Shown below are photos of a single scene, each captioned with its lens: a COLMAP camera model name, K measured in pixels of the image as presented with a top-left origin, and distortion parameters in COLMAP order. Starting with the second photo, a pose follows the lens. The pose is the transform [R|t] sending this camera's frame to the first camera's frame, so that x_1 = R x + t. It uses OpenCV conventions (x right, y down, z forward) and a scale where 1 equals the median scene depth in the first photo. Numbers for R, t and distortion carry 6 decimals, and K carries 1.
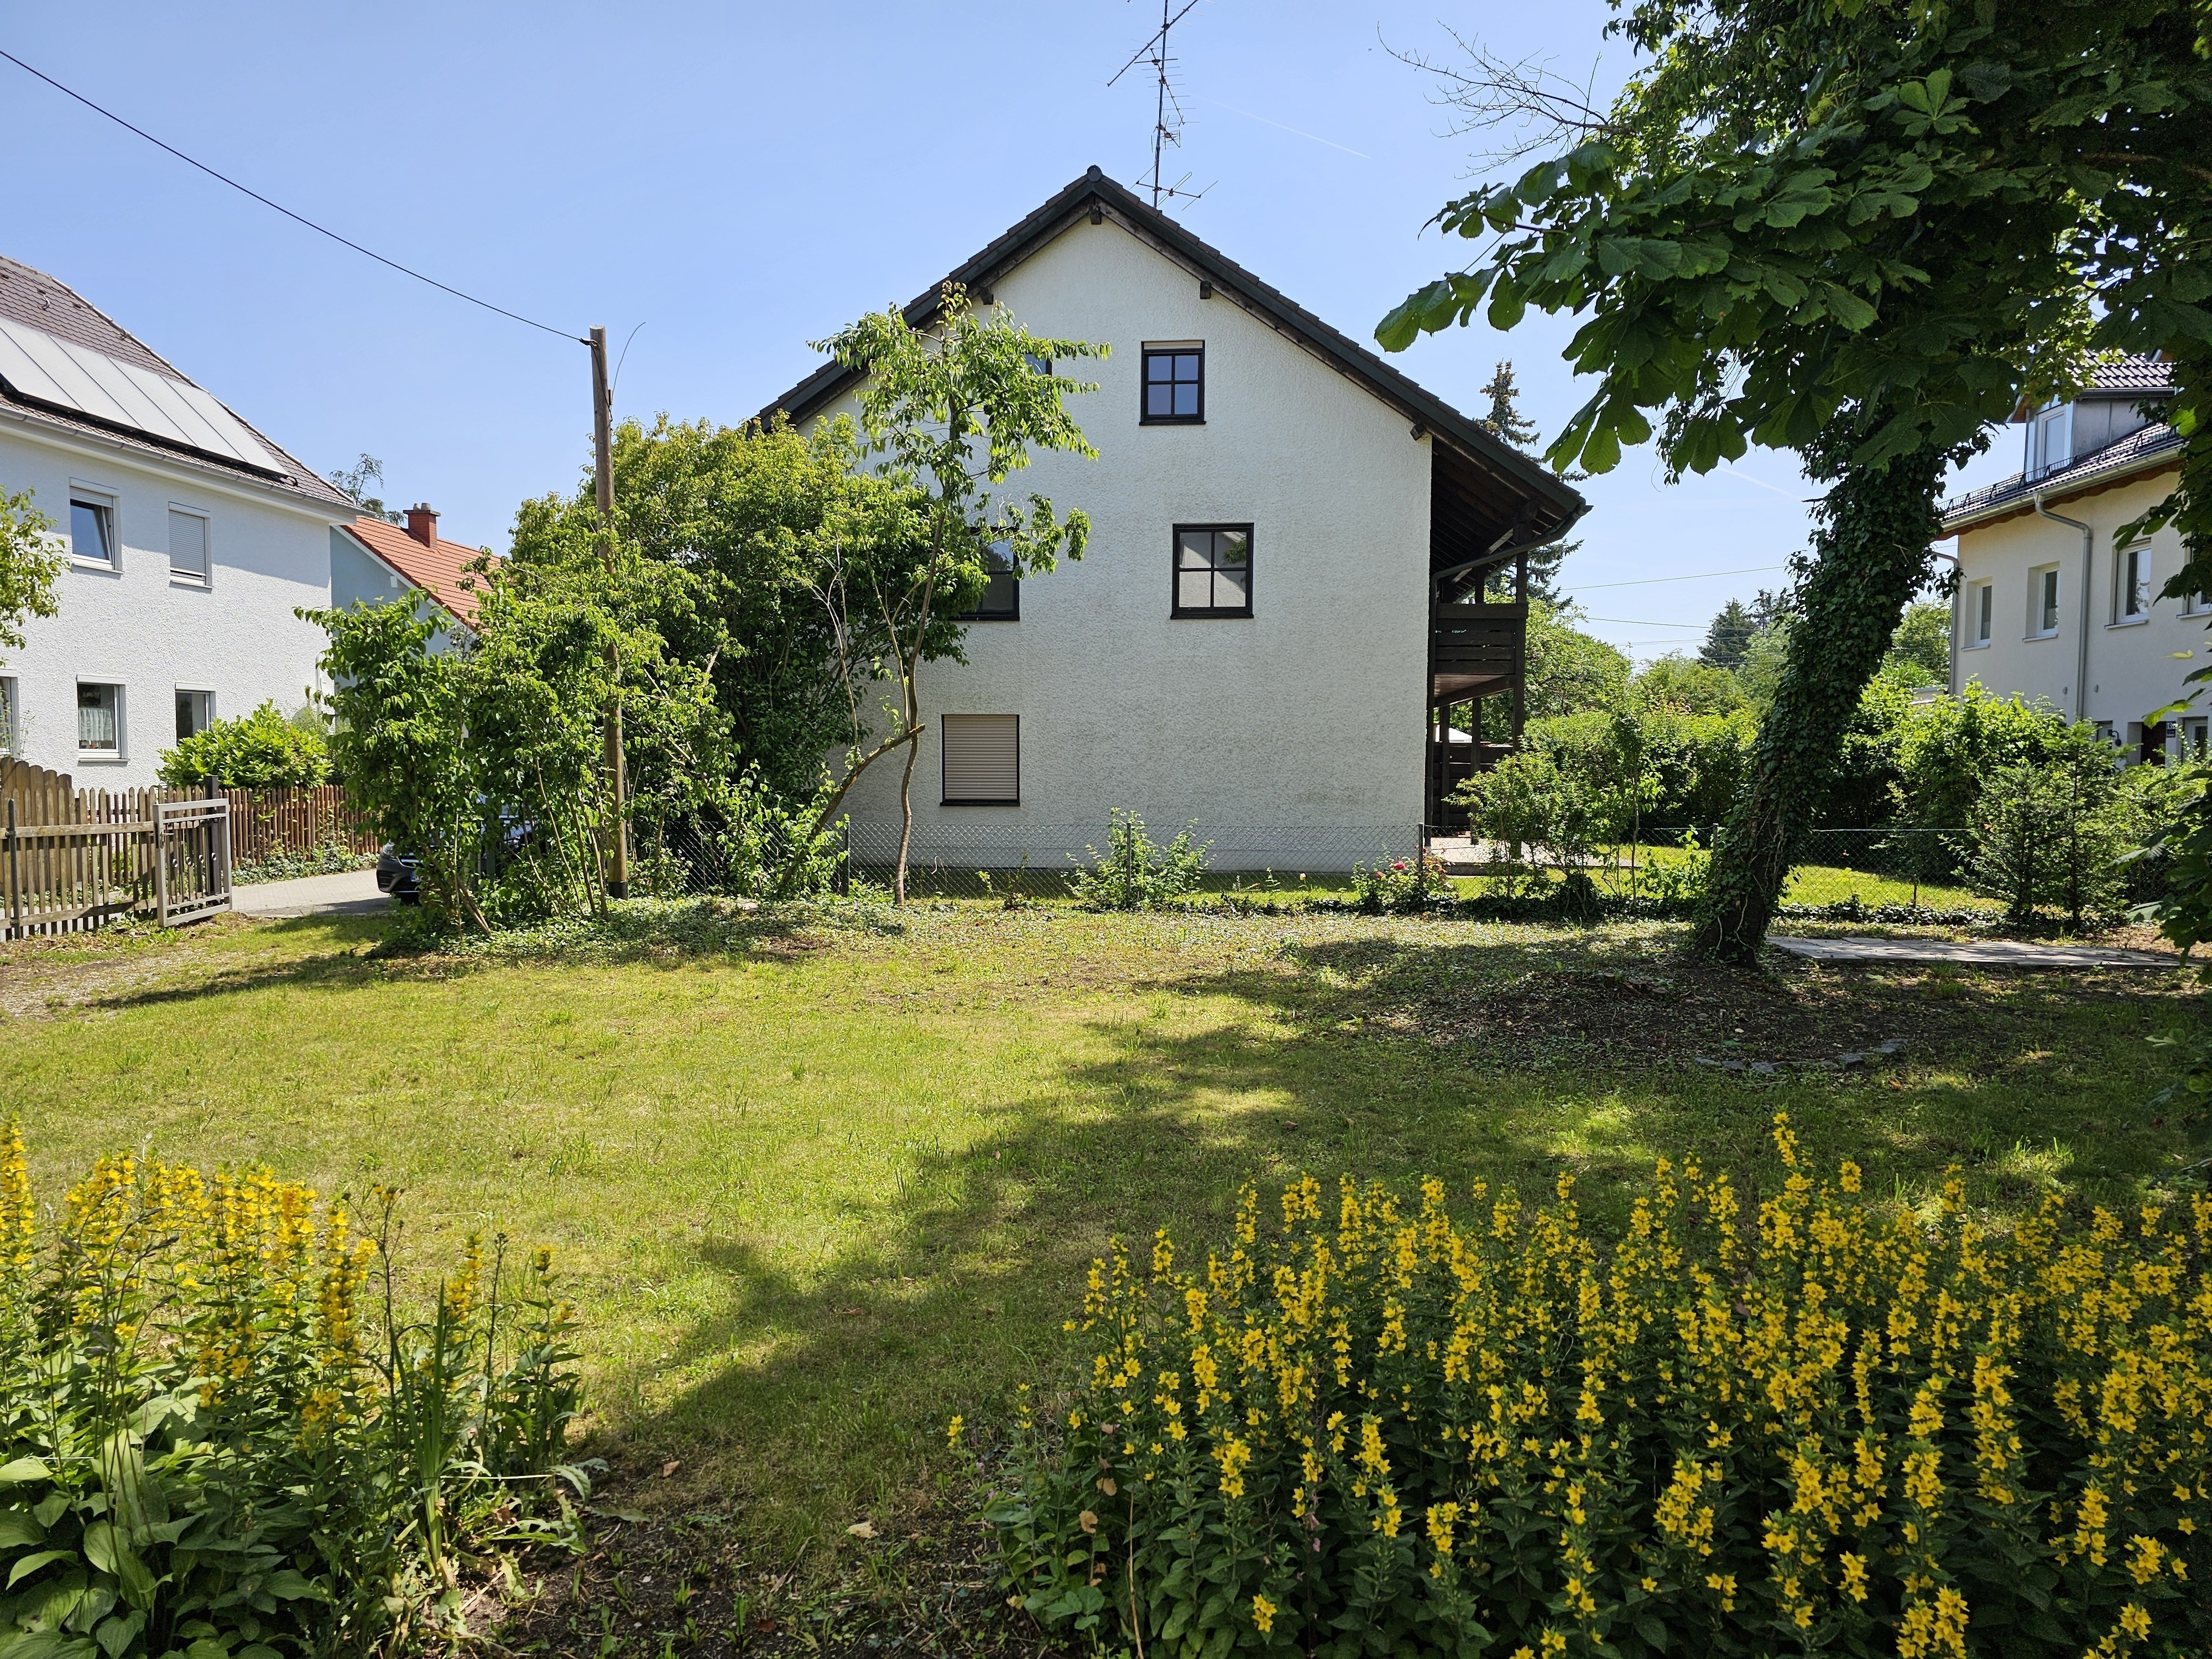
lens RADIAL K [[1490.6, 0, 1104.2], [0, 1490.6, 842.1], [0, 0, 1]] dist [0.005822, 0.000237]
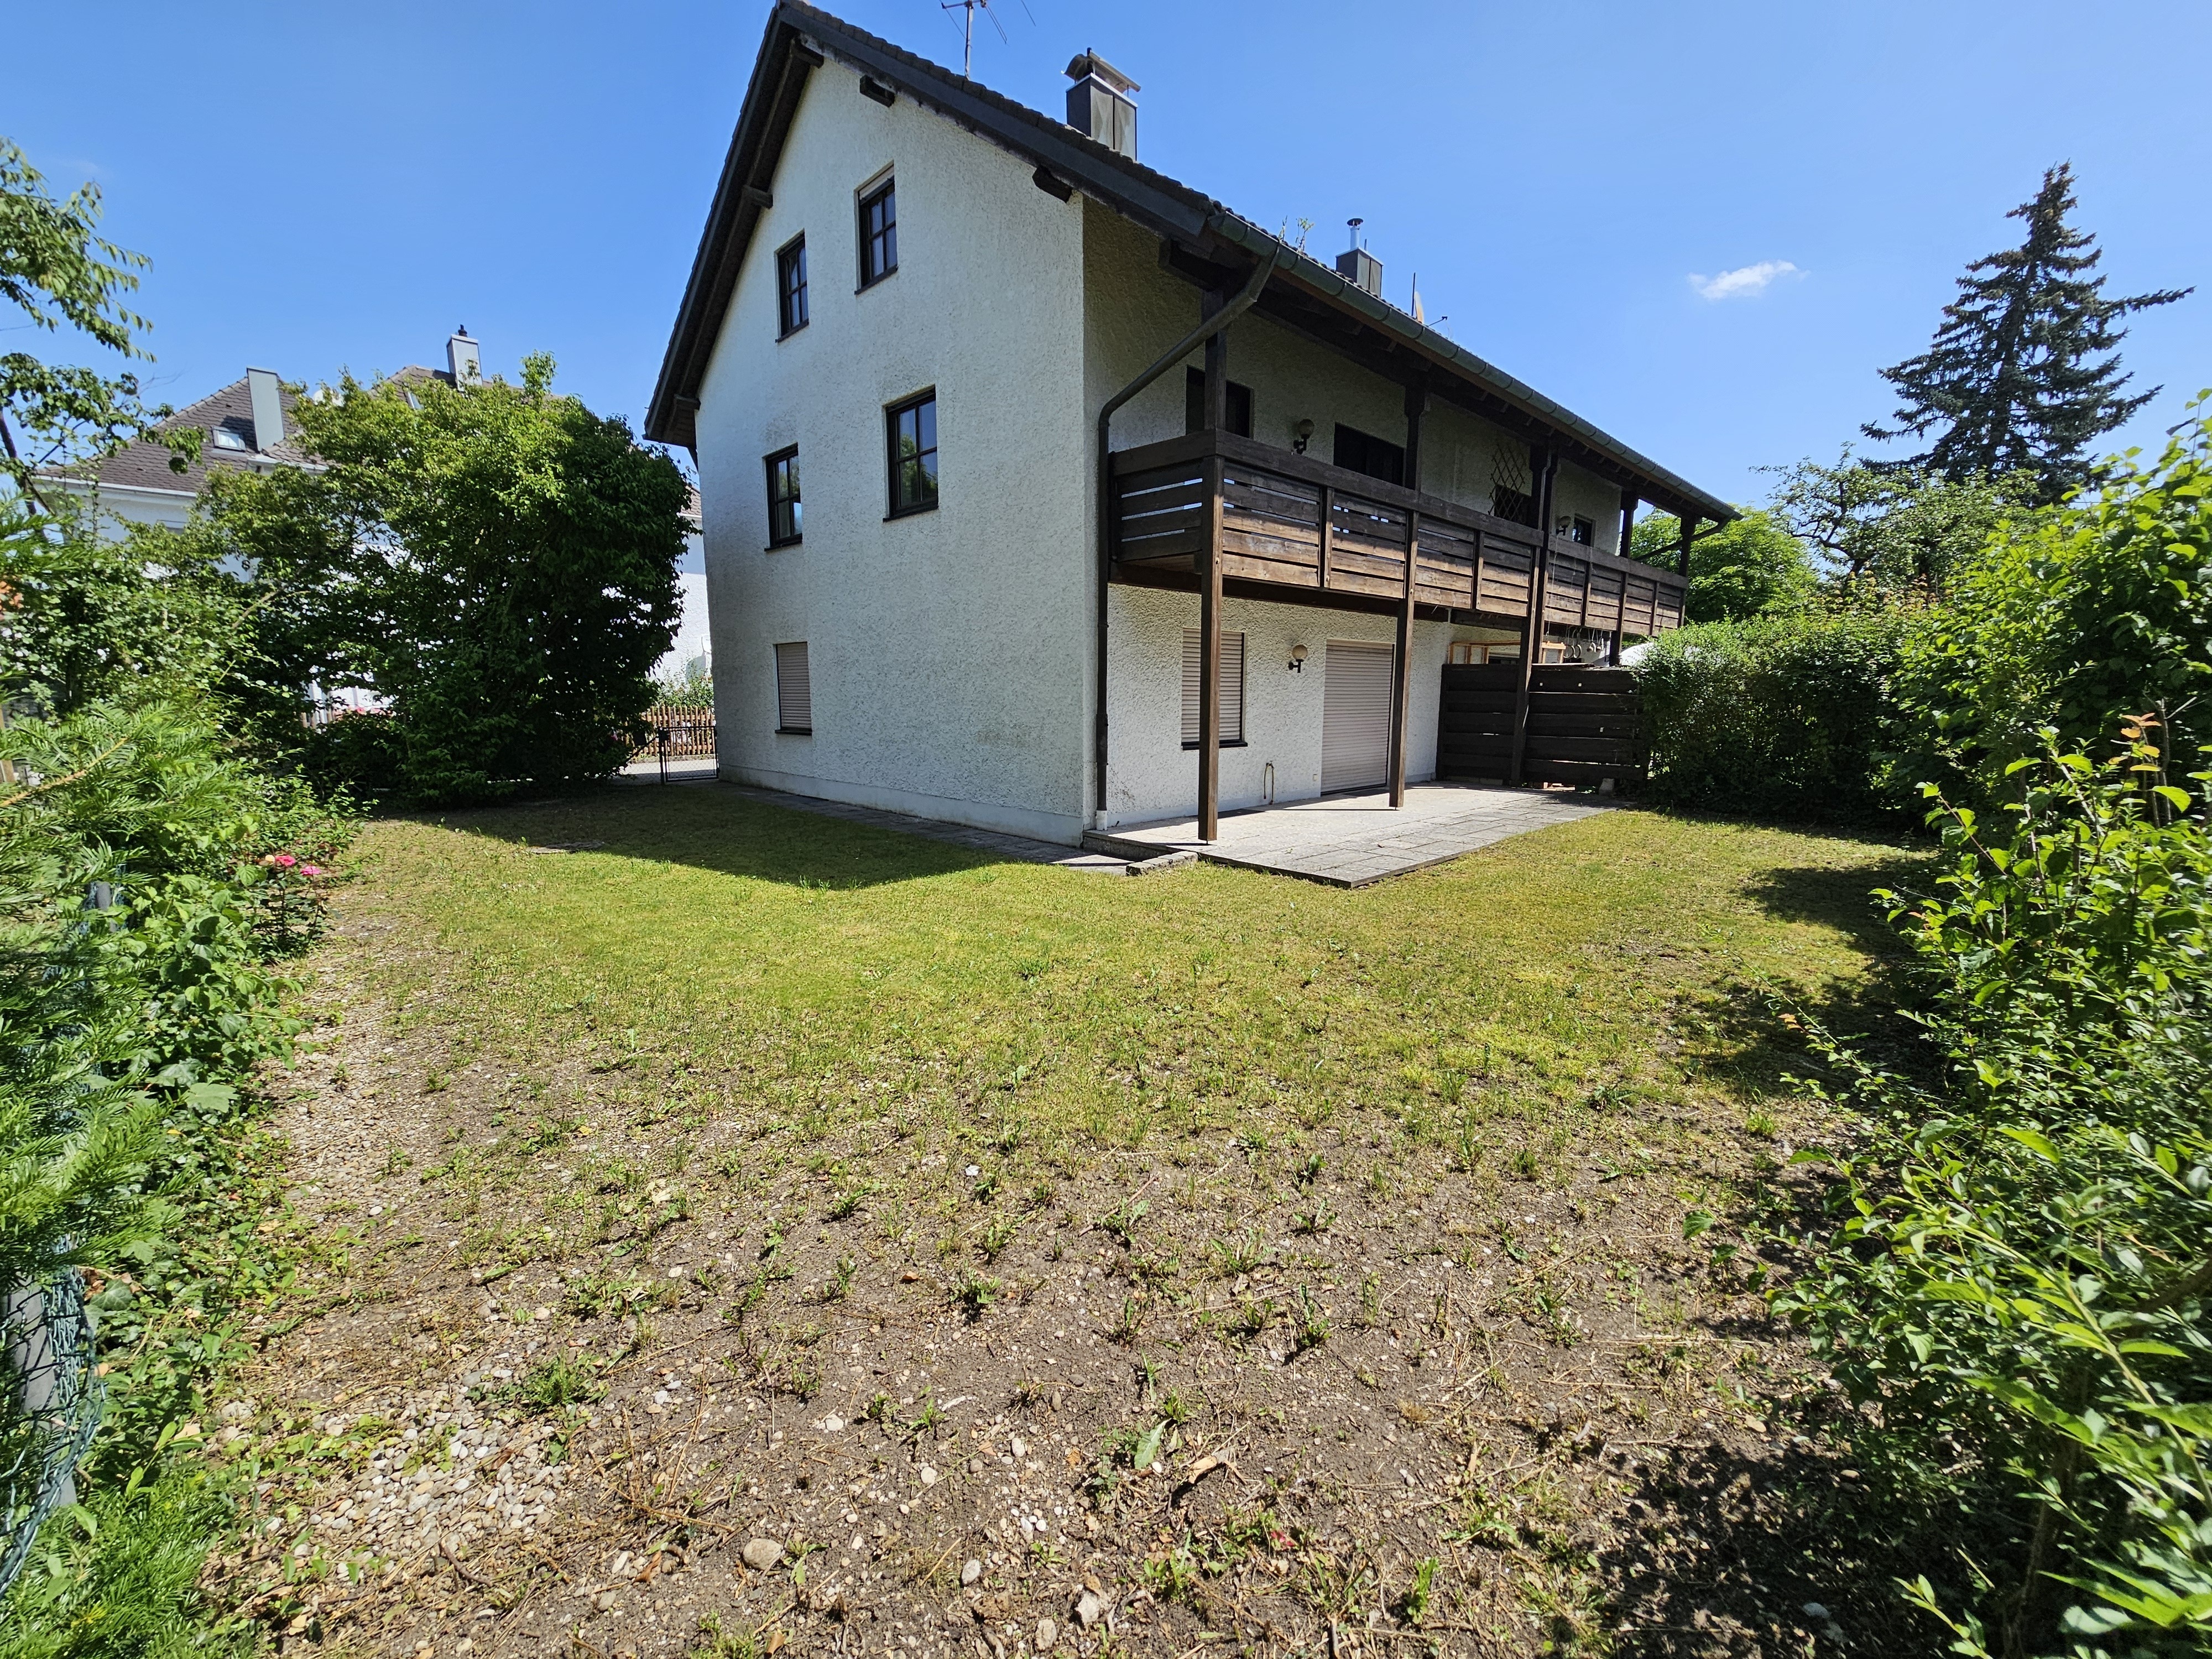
lens RADIAL K [[932.1, 0, 1109.0], [0, 932.1, 825.3], [0, 0, 1]] dist [-0.001020, -0.000064]
pose [[0.769064, 0.089384, -0.632890, 0.490363], [-0.033012, 0.994407, 0.100326, -0.033810], [0.638318, -0.056264, 0.767714, 0.650187]]
